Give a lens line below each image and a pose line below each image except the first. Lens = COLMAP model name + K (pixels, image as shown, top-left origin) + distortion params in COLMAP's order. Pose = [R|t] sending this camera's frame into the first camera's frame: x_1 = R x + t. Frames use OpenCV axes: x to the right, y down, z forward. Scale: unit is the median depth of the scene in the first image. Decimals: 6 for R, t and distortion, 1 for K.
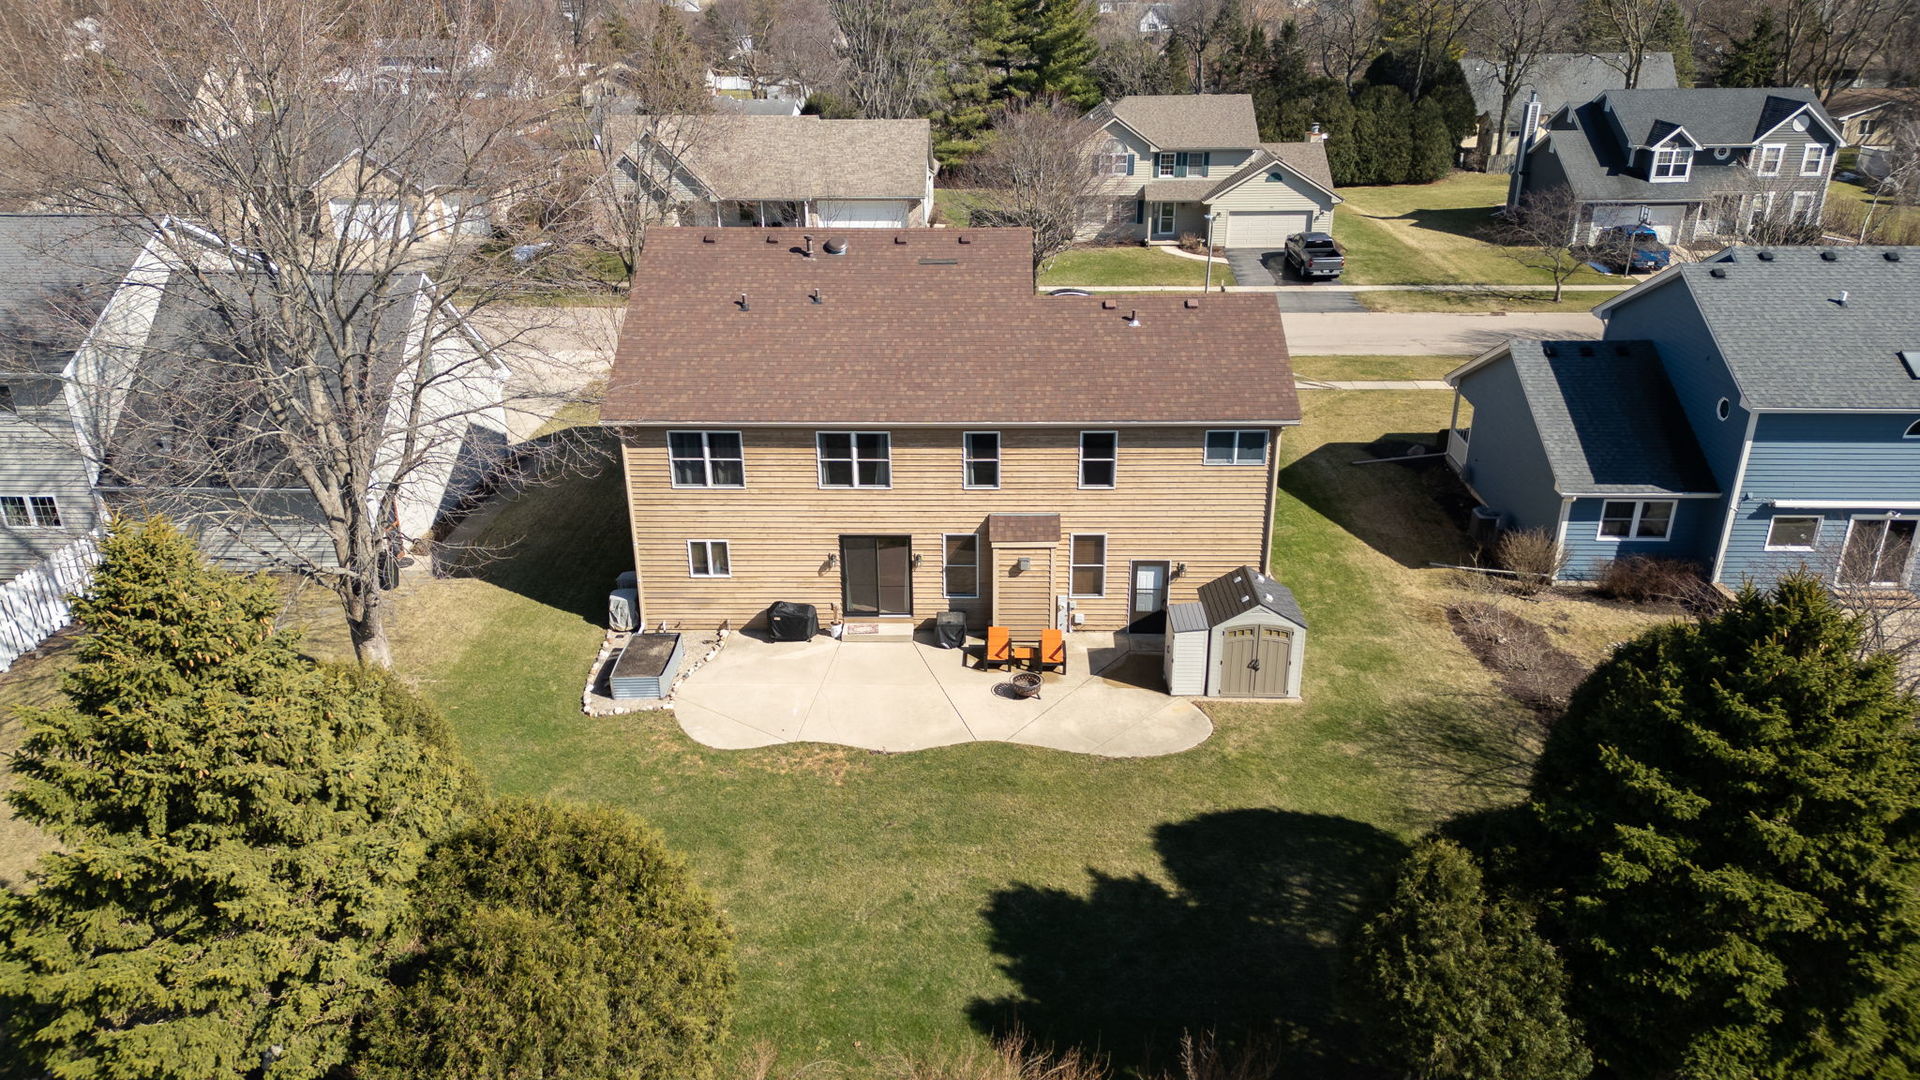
lens RADIAL K [[1388.4, 0, 959.3], [0, 1388.4, 544.6], [0, 0, 1]] dist [0.021318, -0.015561]
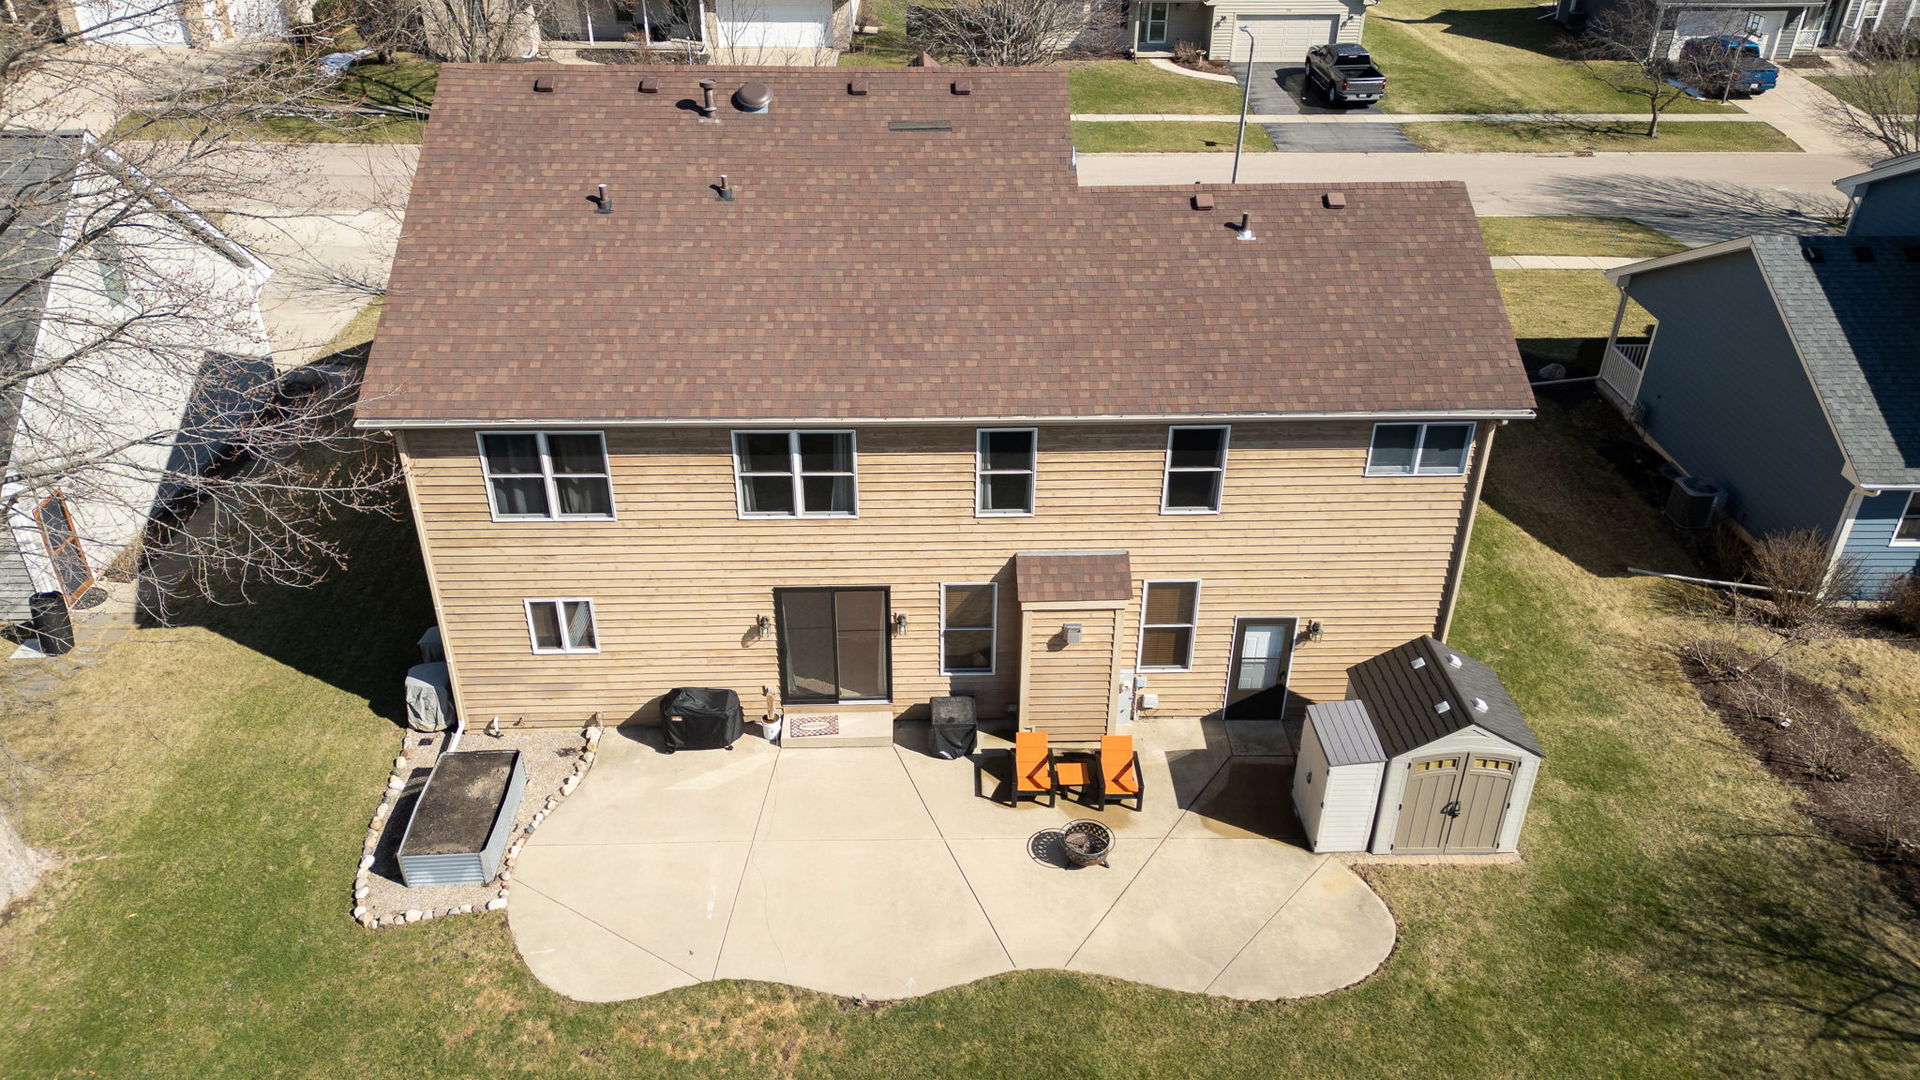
lens RADIAL K [[1388.4, 0, 959.4], [0, 1388.4, 536.4], [0, 0, 1]] dist [0.021318, -0.015561]
pose [[0.998026, -0.017262, 0.060384, -0.040811], [0.008978, 0.990824, 0.134859, -0.113159], [-0.062158, -0.134051, 0.989023, 0.387117]]
